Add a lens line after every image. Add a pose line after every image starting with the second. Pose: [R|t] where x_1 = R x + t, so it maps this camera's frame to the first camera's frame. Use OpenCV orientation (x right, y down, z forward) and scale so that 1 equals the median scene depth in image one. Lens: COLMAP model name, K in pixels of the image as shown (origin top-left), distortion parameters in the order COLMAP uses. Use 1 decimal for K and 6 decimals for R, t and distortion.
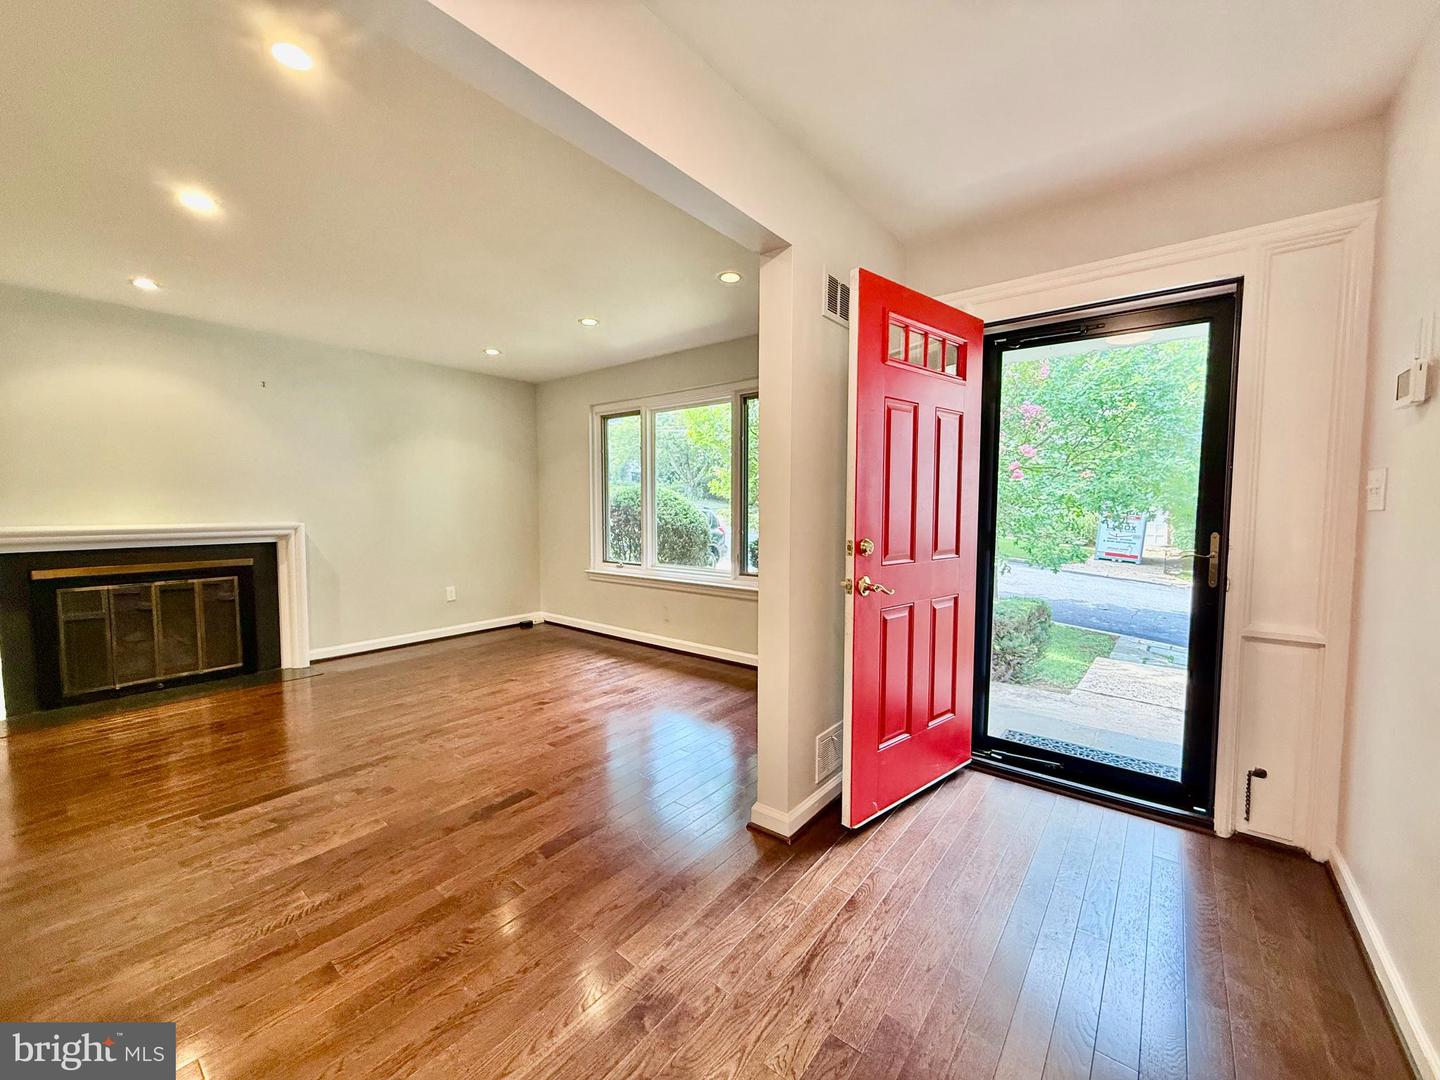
lens RADIAL K [[572.9, 0, 714.8], [0, 572.9, 539.4], [0, 0, 1]] dist [-0.002004, 0.000369]
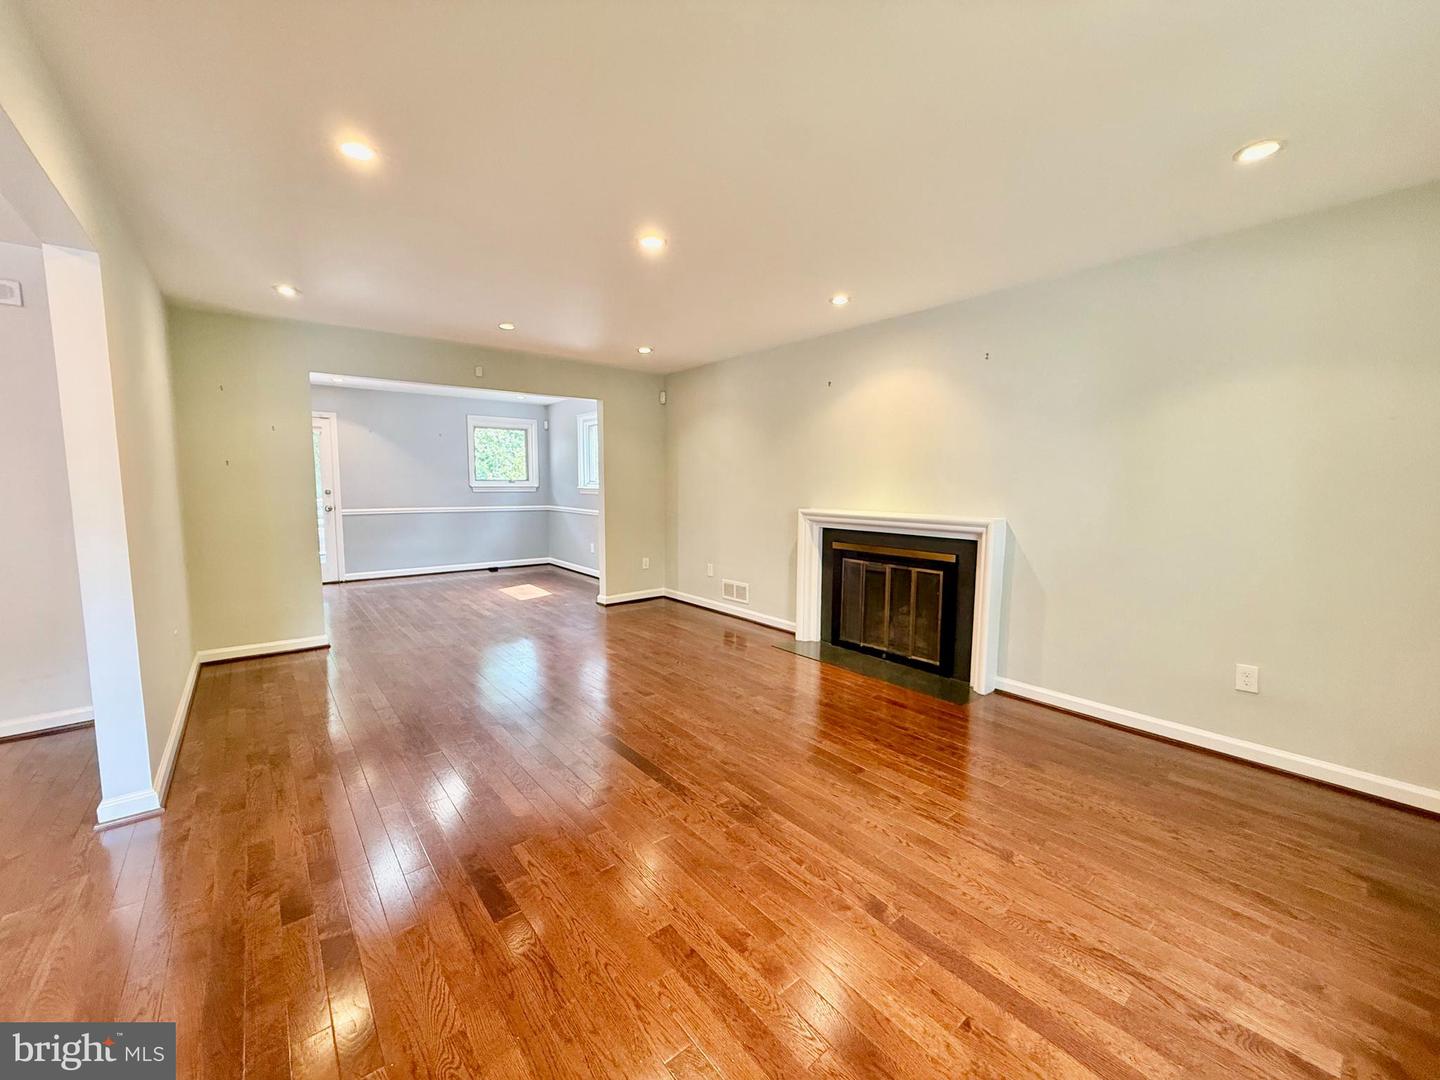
lens RADIAL K [[572.9, 0, 714.8], [0, 572.9, 539.4], [0, 0, 1]] dist [-0.002004, 0.000369]
pose [[-0.211107, 0.096686, -0.972669, 0.200355], [-0.065704, 0.991442, 0.112812, -0.087579], [0.975252, 0.087724, -0.202947, 1.018984]]
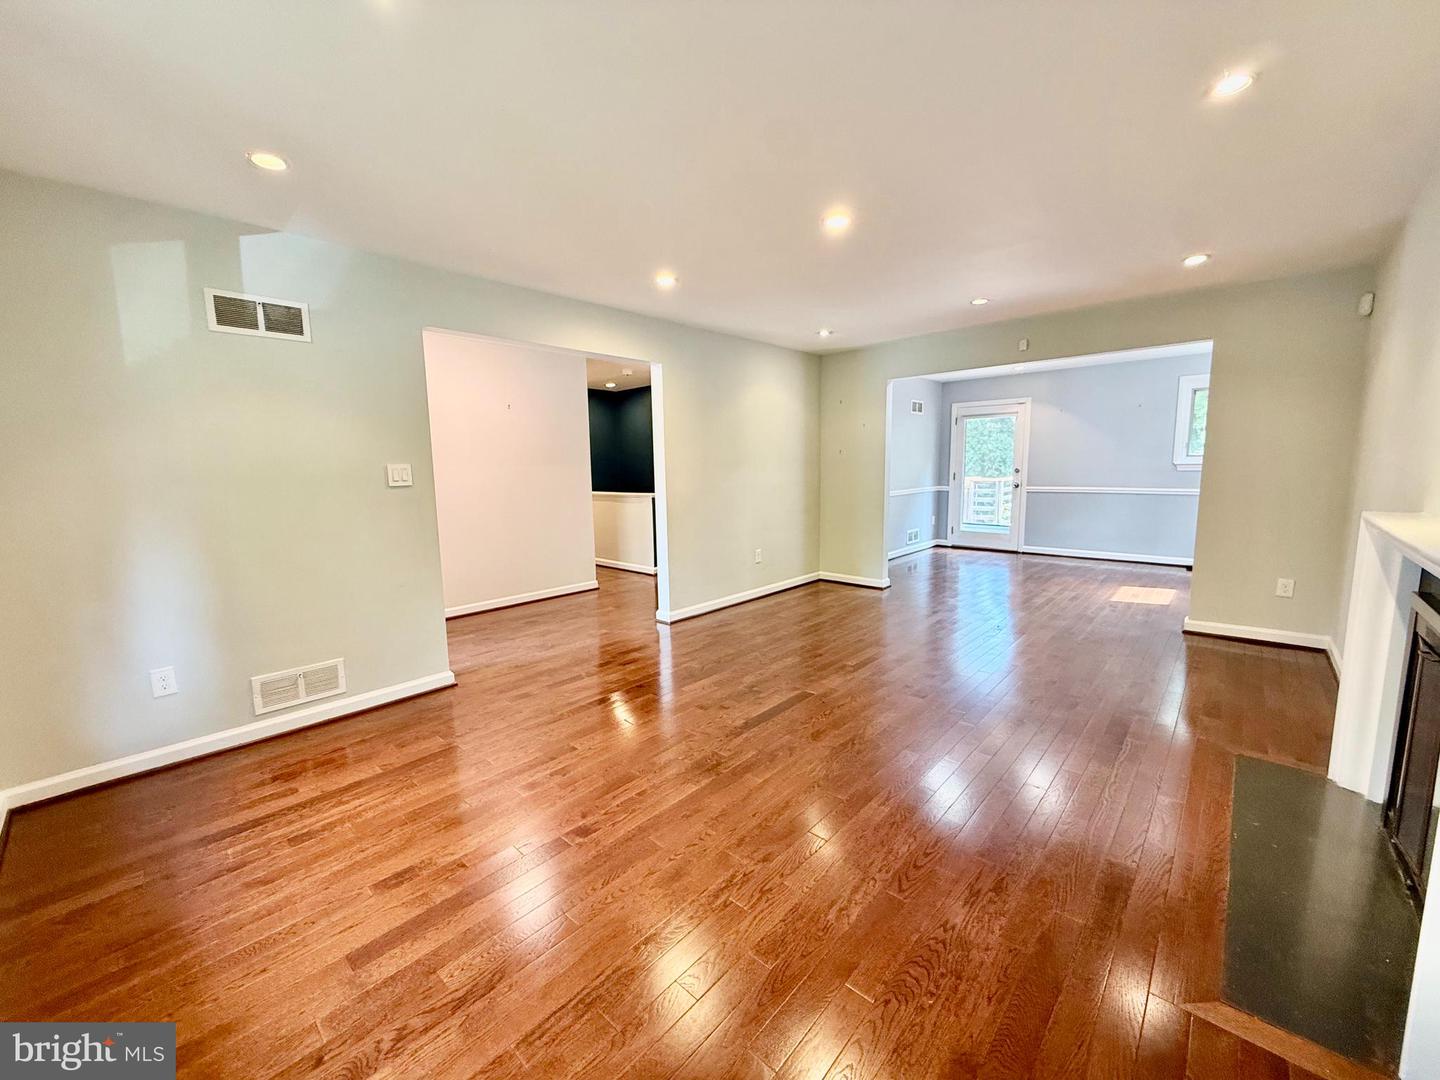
lens RADIAL K [[572.9, 0, 714.8], [0, 572.9, 539.4], [0, 0, 1]] dist [-0.002004, 0.000369]
pose [[-0.997683, 0.008723, 0.067469, -0.519932], [0.021508, 0.981320, 0.191177, -0.128187], [-0.064541, 0.192185, -0.979234, 1.640889]]
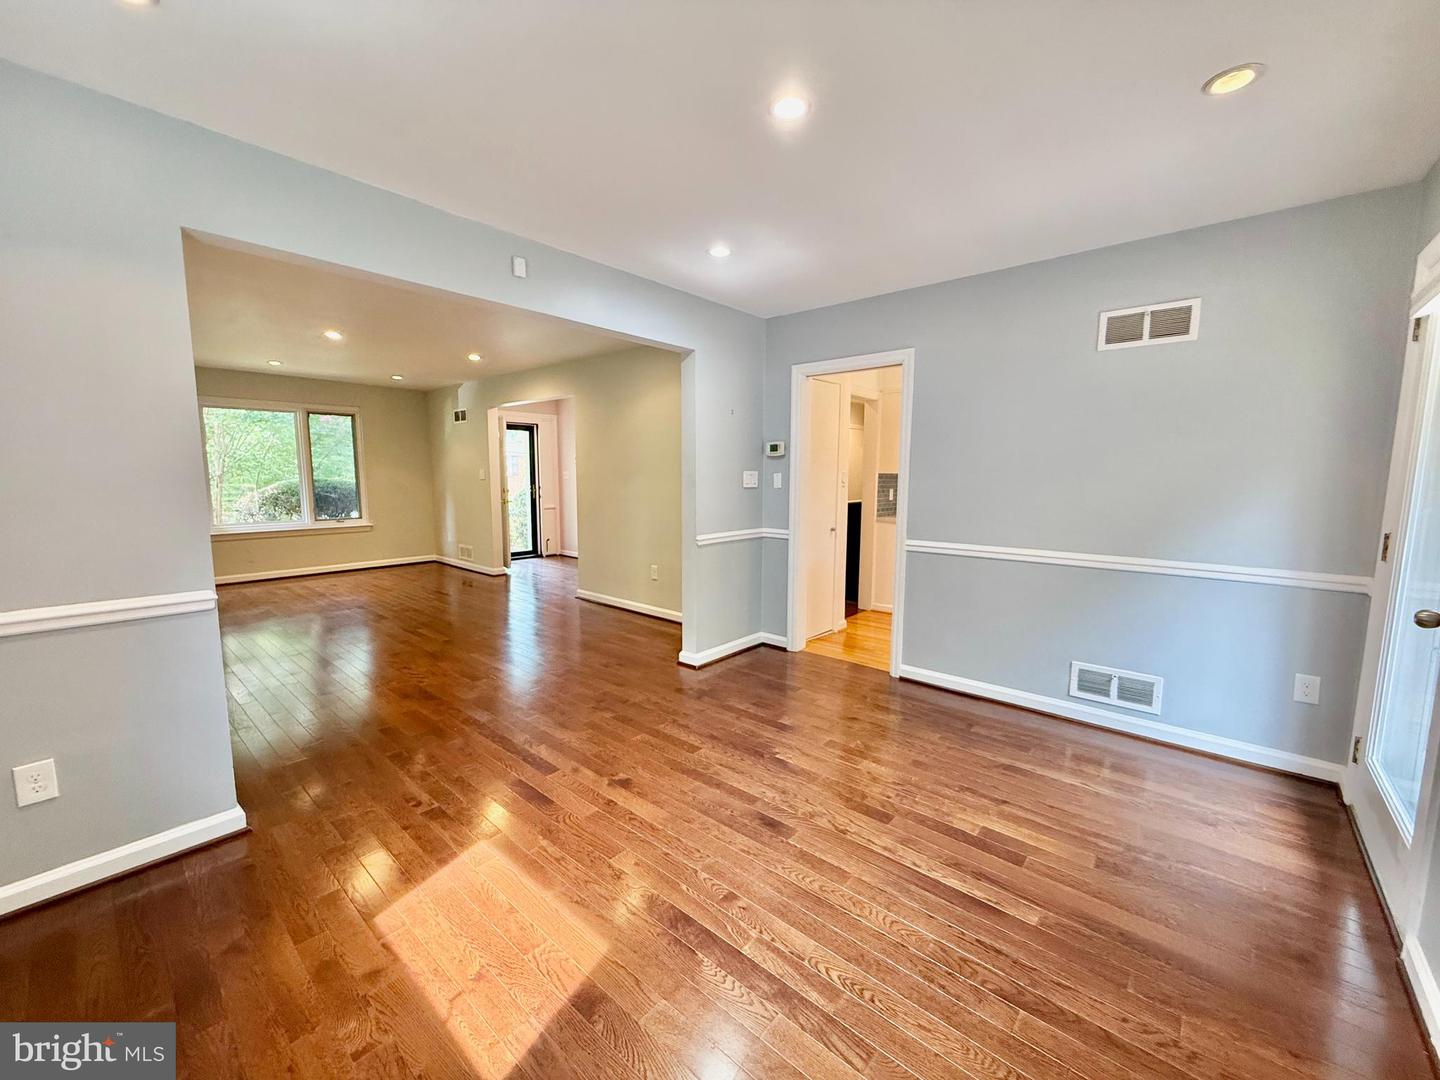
lens RADIAL K [[572.9, 0, 714.8], [0, 572.9, 539.4], [0, 0, 1]] dist [-0.002004, 0.000369]
pose [[0.042426, -0.116731, 0.992257, -2.123755], [0.056403, 0.991847, 0.114271, -0.012900], [-0.997506, 0.051118, 0.048664, -0.307460]]
